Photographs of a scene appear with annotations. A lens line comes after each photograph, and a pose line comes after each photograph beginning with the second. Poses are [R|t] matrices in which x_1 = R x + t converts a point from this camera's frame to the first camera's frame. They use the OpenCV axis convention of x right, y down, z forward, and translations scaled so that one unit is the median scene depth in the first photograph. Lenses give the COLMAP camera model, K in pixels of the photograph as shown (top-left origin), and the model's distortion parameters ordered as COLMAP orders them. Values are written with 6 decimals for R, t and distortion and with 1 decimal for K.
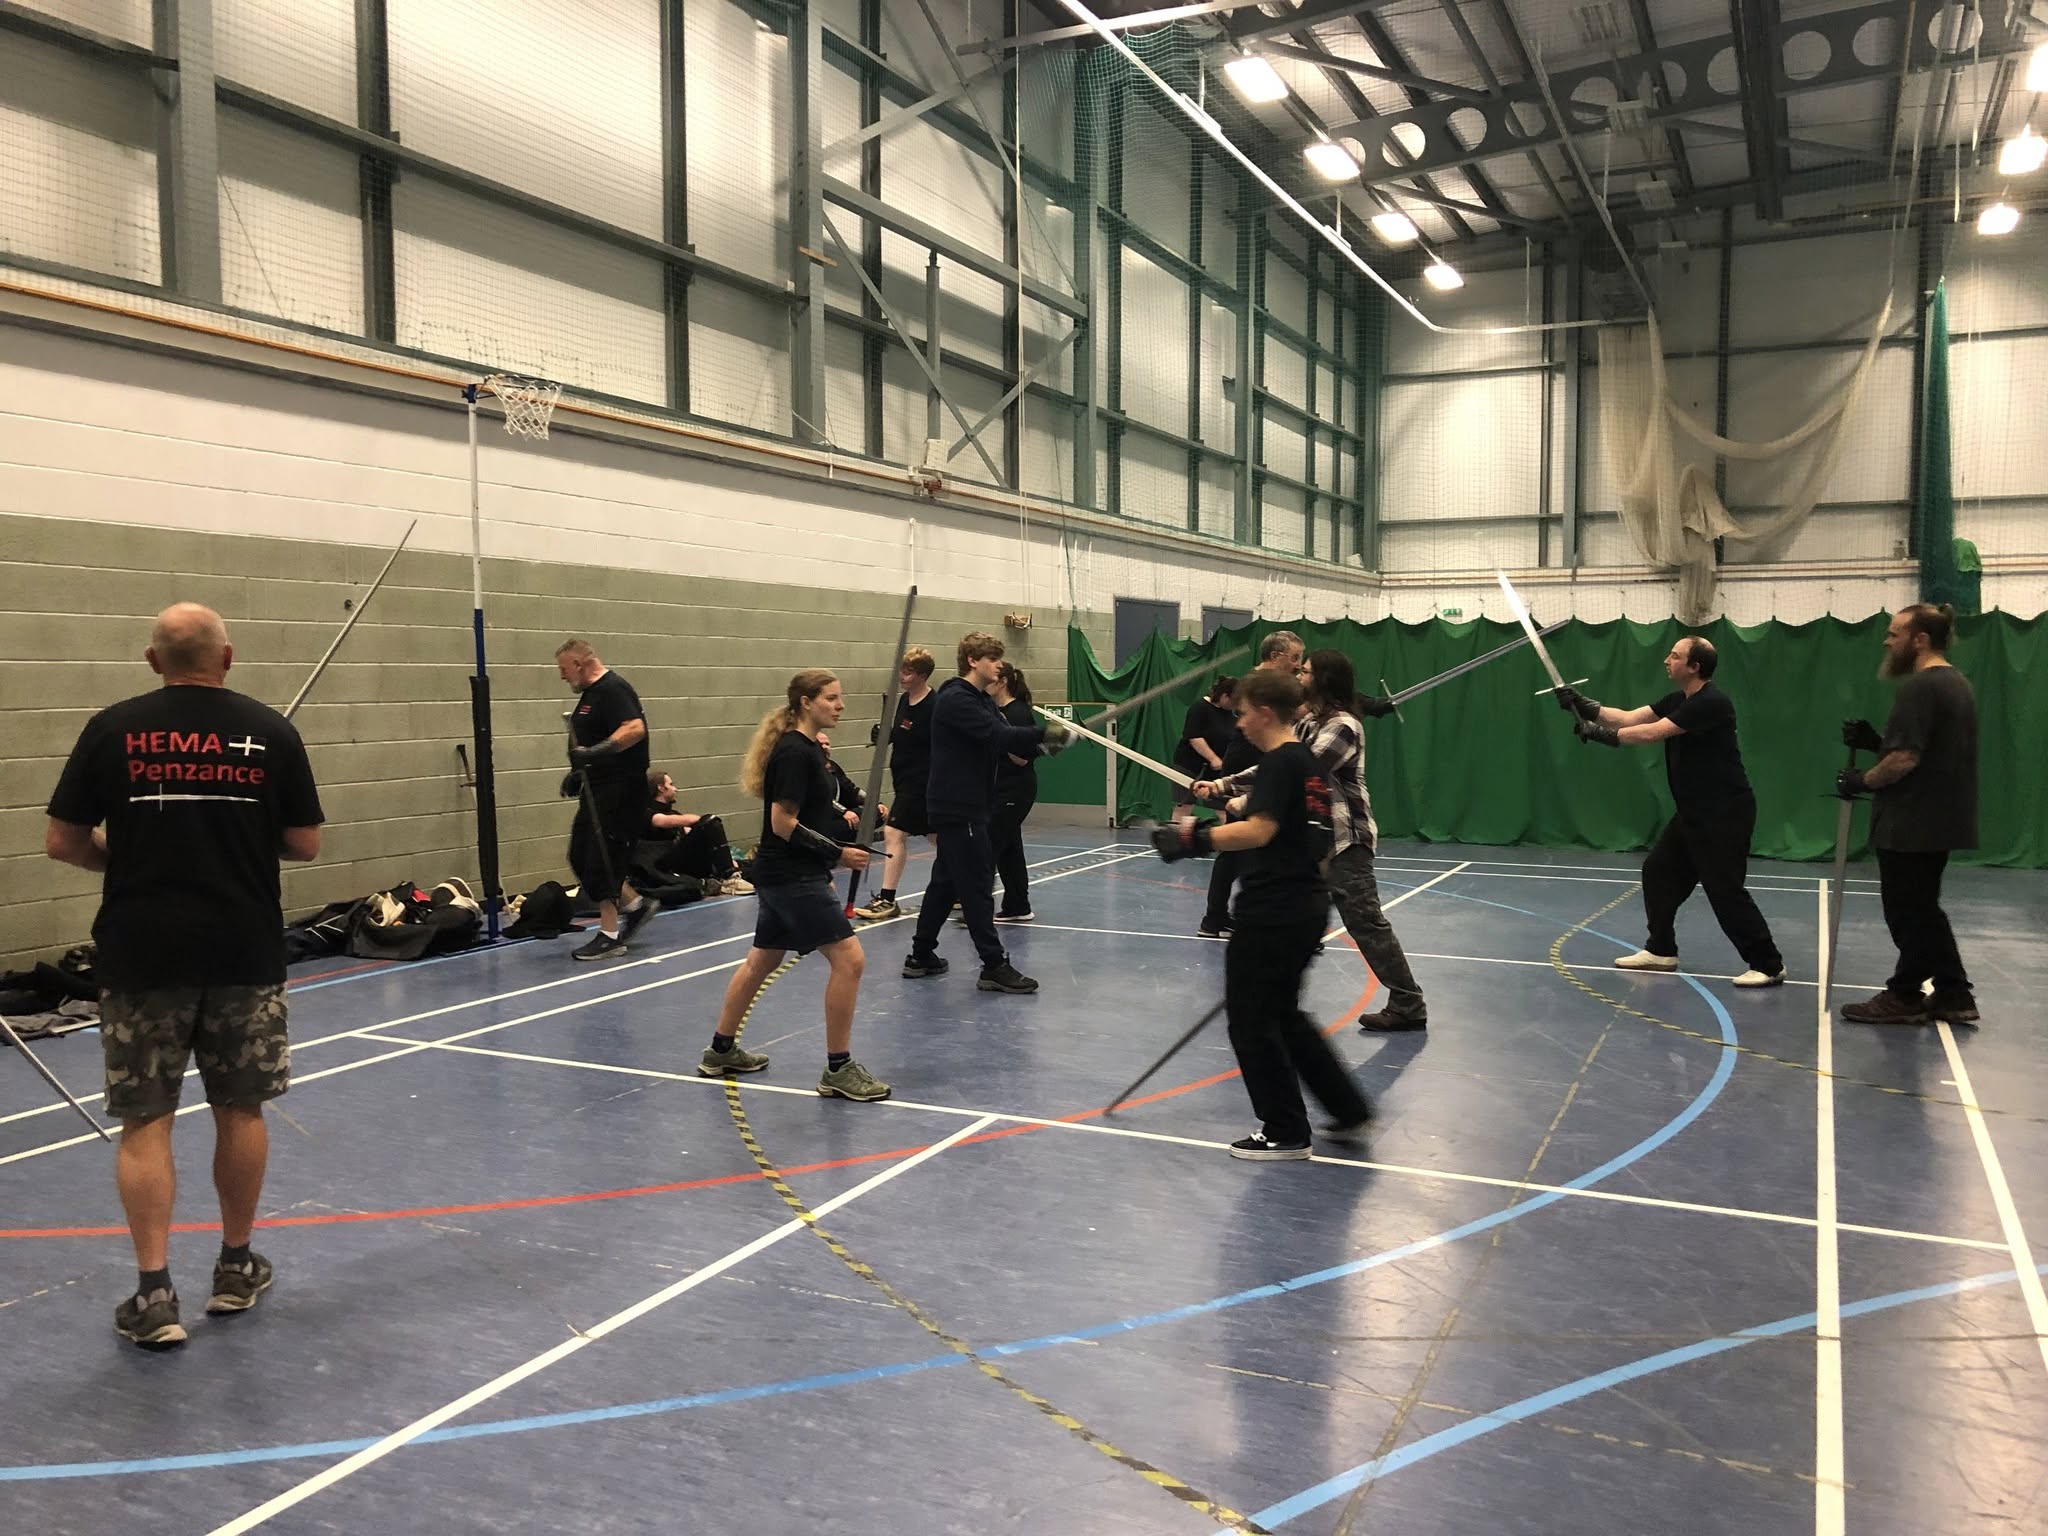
lens RADIAL K [[1683.4, 0, 1027.8], [0, 1683.4, 771.4], [0, 0, 1]] dist [0.047238, -0.031284]
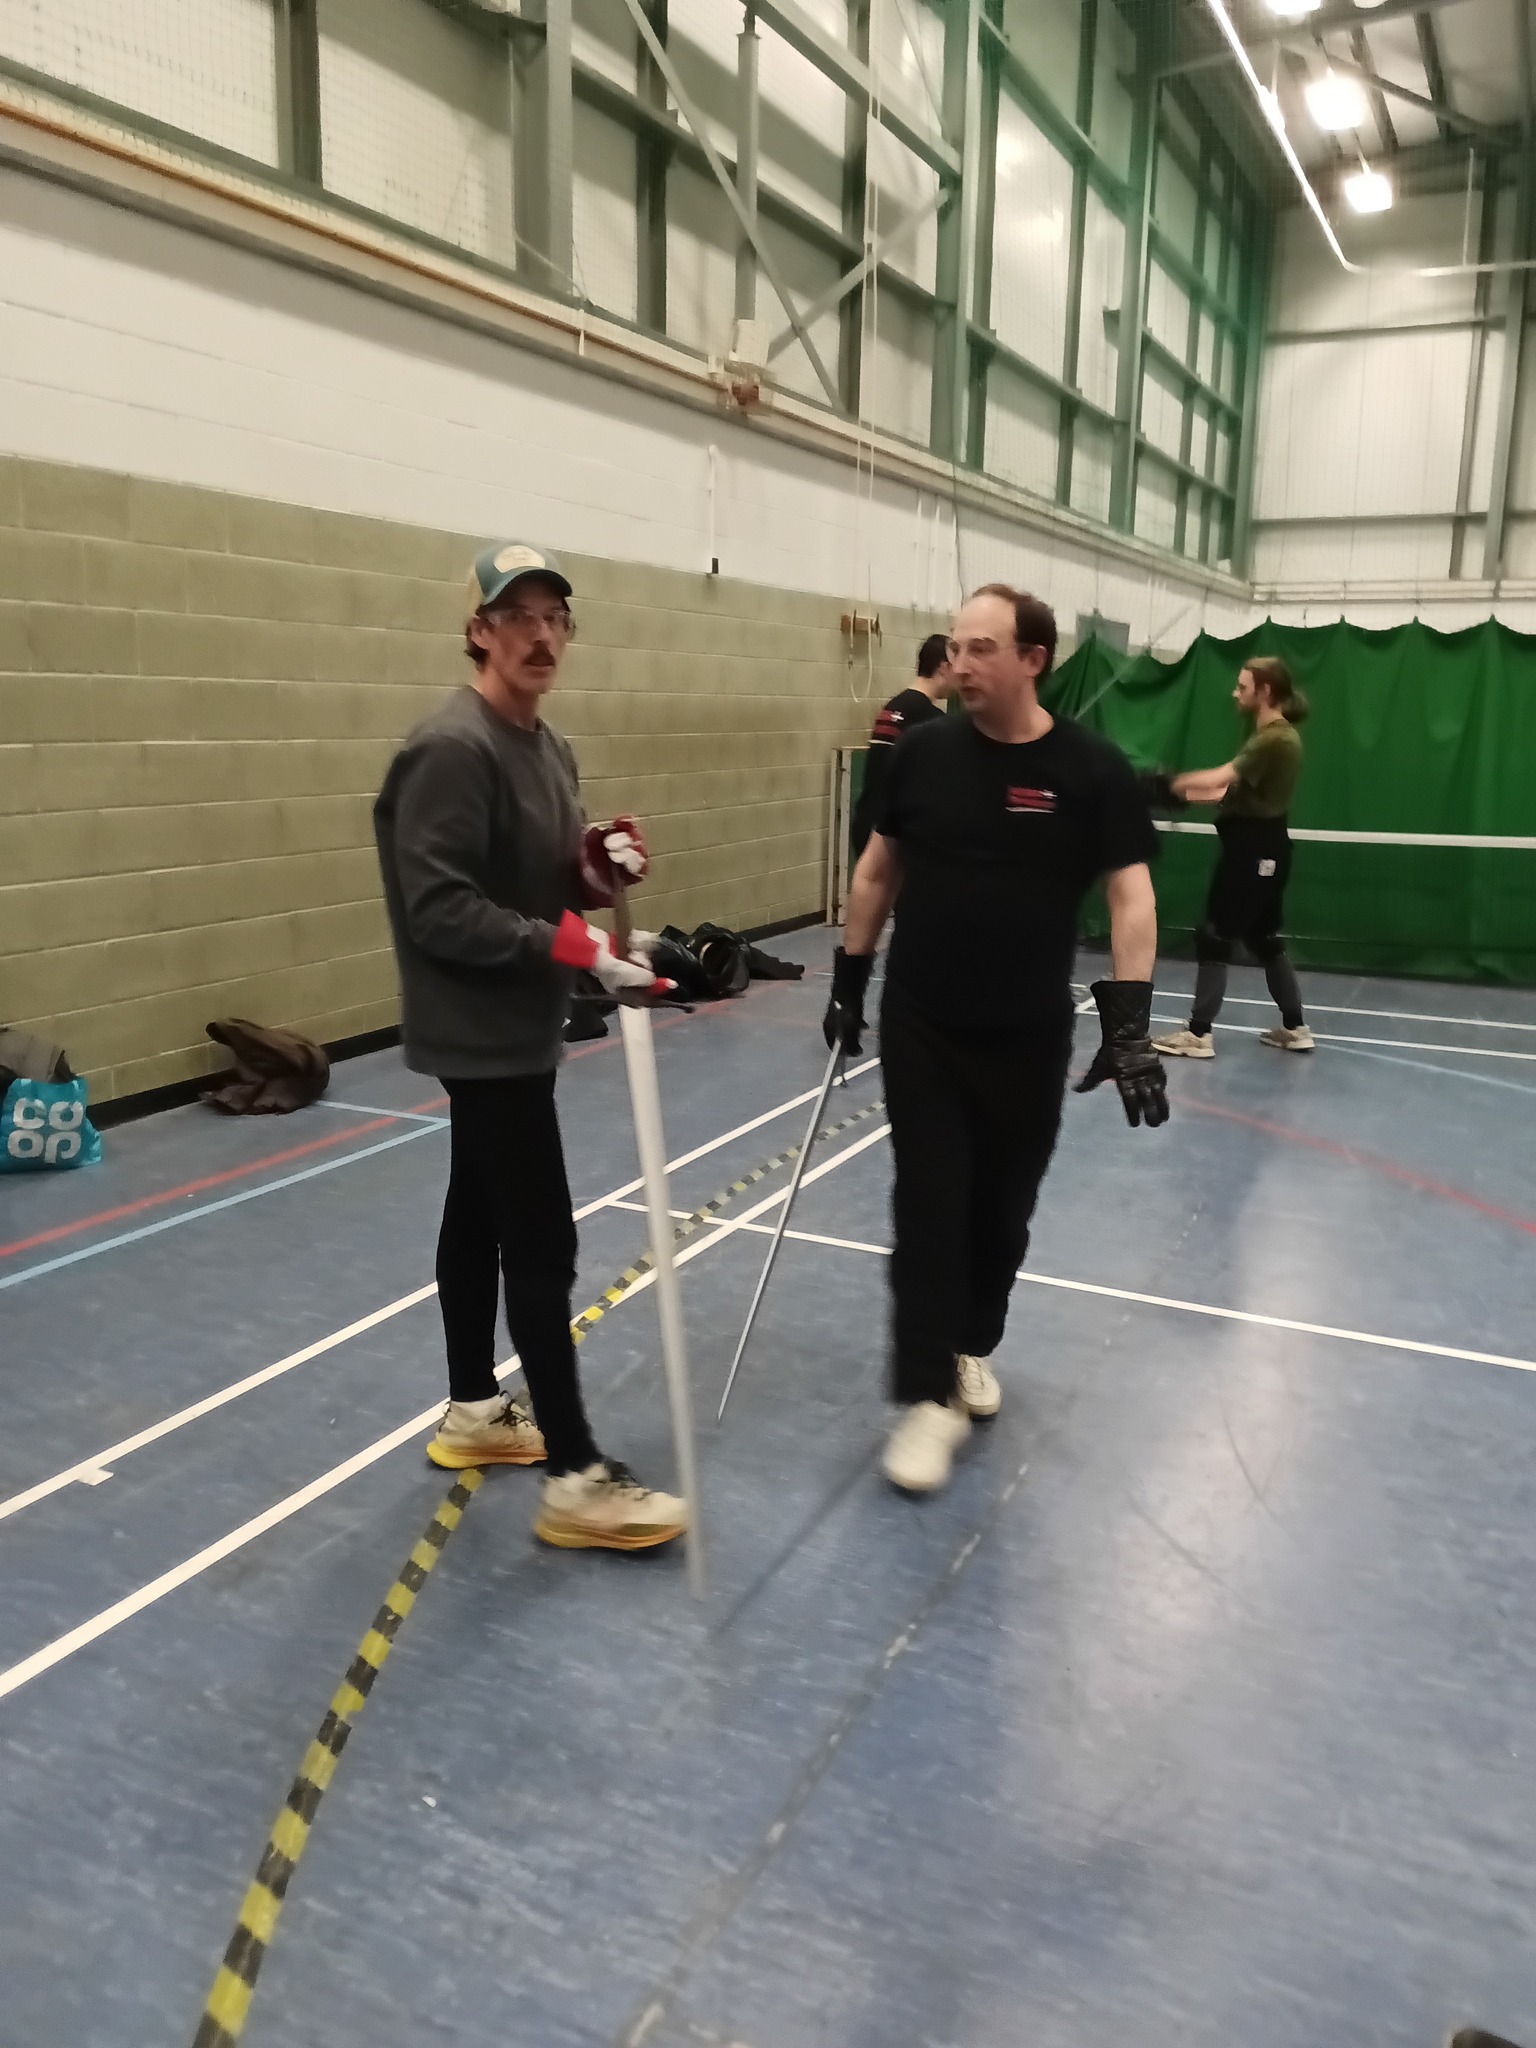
lens RADIAL K [[1683.4, 0, 755.5], [0, 1683.4, 1025.7], [0, 0, 1]] dist [0.047238, -0.031284]
pose [[0.999587, 0.024531, -0.014984, -0.028664], [-0.022294, 0.990647, 0.134614, -0.017159], [0.018146, -0.134224, 0.990785, 0.266498]]
